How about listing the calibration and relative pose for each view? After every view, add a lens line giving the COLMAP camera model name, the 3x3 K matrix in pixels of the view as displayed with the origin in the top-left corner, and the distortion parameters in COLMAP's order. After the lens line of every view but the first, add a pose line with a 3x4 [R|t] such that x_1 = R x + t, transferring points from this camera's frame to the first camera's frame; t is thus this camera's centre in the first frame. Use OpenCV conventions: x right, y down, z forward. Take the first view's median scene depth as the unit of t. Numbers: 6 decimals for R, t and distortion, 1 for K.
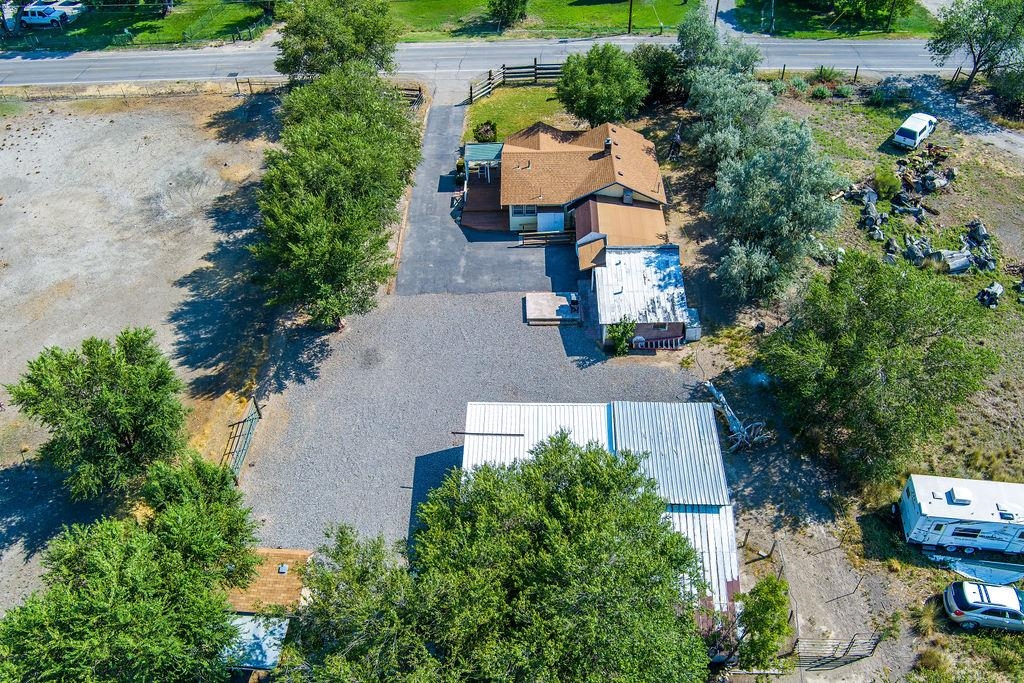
lens RADIAL K [[825.8, 0, 512.7], [0, 825.8, 342.2], [0, 0, 1]] dist [-0.069911, -0.002317]
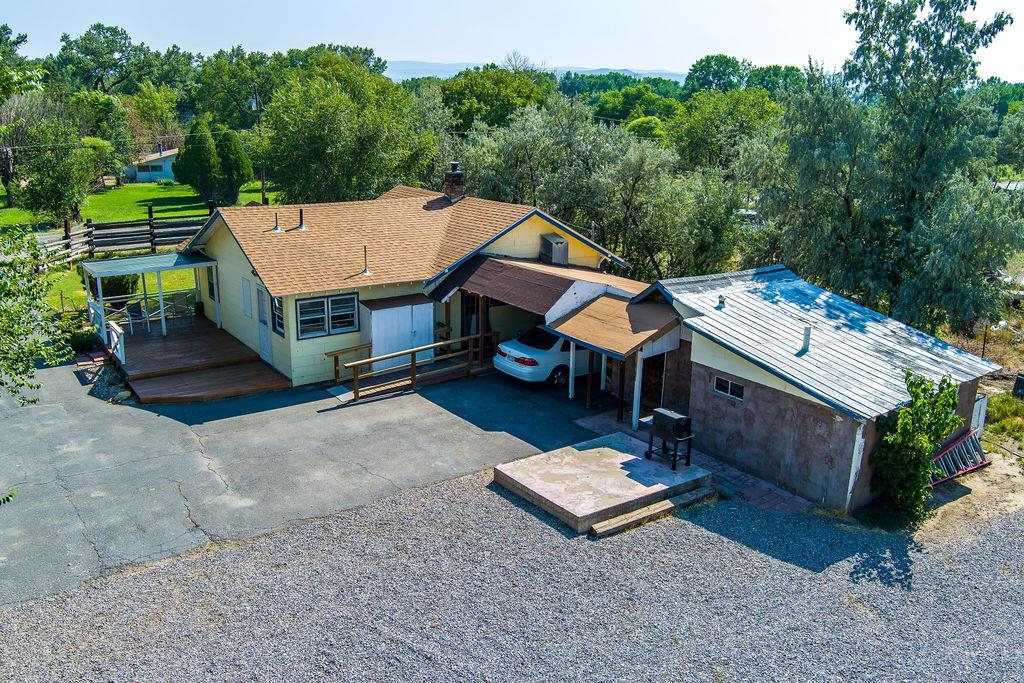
lens RADIAL K [[825.8, 0, 511.1], [0, 825.8, 340.8], [0, 0, 1]] dist [-0.069911, -0.002317]
pose [[0.804439, -0.115481, 0.582702, -0.142535], [0.370005, 0.864809, -0.339414, 0.004538], [-0.464730, 0.488641, 0.738415, 0.731644]]
